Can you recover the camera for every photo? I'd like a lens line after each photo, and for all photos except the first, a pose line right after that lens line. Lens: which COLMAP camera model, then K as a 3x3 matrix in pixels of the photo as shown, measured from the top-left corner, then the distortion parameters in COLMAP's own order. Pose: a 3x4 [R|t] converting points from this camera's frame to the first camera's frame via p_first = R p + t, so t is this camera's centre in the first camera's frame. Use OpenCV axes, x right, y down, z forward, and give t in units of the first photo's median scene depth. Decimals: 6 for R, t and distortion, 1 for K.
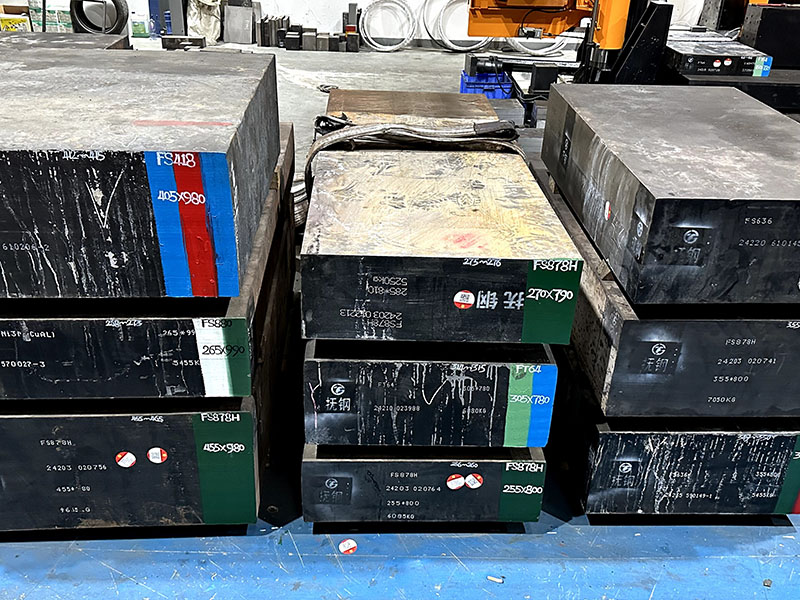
lens RADIAL K [[768.8, 0, 400.0], [0, 768.8, 300.0], [0, 0, 1]] dist [0.195208, -0.481991]
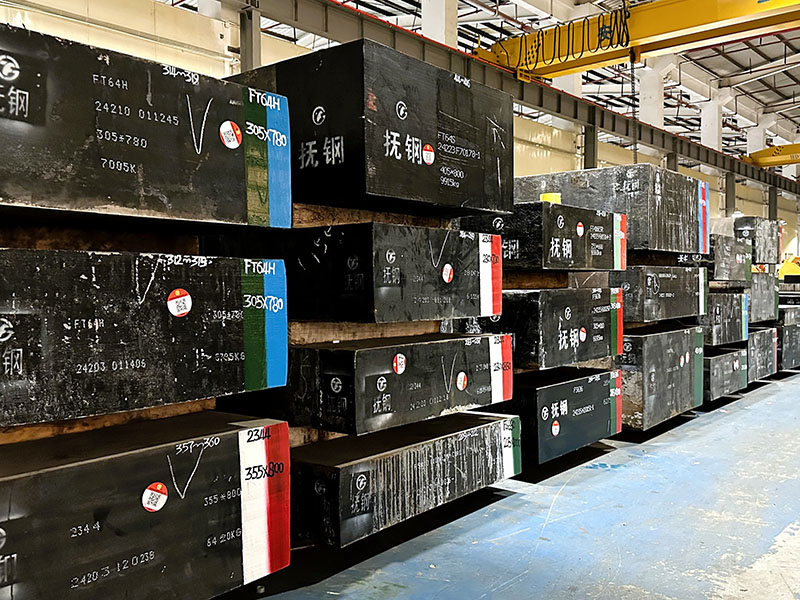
lens RADIAL K [[768.8, 0, 400.0], [0, 768.8, 300.0], [0, 0, 1]] dist [0.195208, -0.481991]
pose [[0.654034, -0.059155, 0.754148, -2.103529], [0.386476, 0.883139, -0.265898, 0.308420], [-0.650289, 0.465367, 0.600465, 0.307993]]
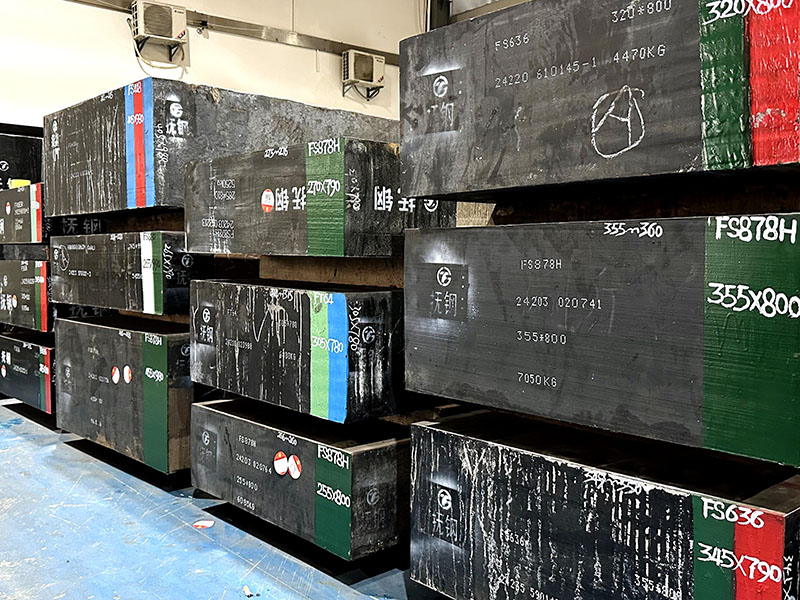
lens RADIAL K [[768.8, 0, 400.0], [0, 768.8, 300.0], [0, 0, 1]] dist [0.195208, -0.481991]
pose [[0.629661, 0.007330, -0.776836, 0.830576], [-0.346707, 0.897502, -0.272553, 0.278853], [0.695213, 0.440950, 0.567663, 0.597126]]
